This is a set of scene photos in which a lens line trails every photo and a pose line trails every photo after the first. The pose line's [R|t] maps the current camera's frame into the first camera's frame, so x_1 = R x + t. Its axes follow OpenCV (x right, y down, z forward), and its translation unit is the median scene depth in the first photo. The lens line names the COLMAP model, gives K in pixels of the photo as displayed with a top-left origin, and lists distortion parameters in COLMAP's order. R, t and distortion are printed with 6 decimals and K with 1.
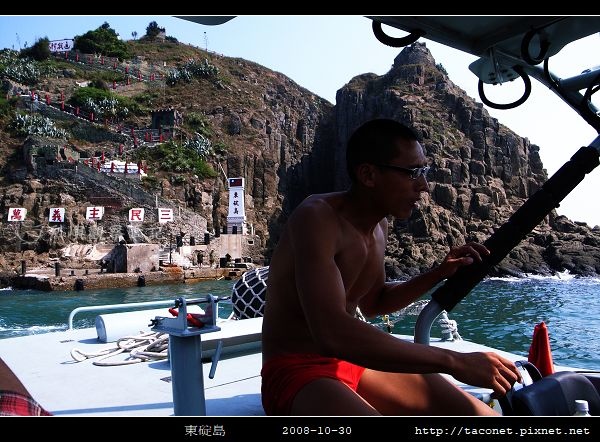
lens RADIAL K [[479.2, 0, 300.1], [0, 479.2, 223.4], [0, 0, 1]] dist [-0.012921, -0.003588]
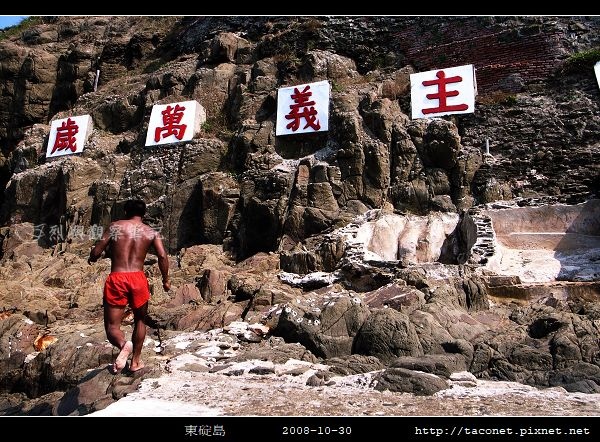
lens RADIAL K [[479.2, 0, 300.5], [0, 479.2, 220.6], [0, 0, 1]] dist [-0.012921, -0.003588]
pose [[0.912446, -0.049183, -0.406230, -0.407971], [0.023100, 0.997358, -0.068866, 0.059835], [0.408544, 0.053453, 0.911172, 0.766848]]
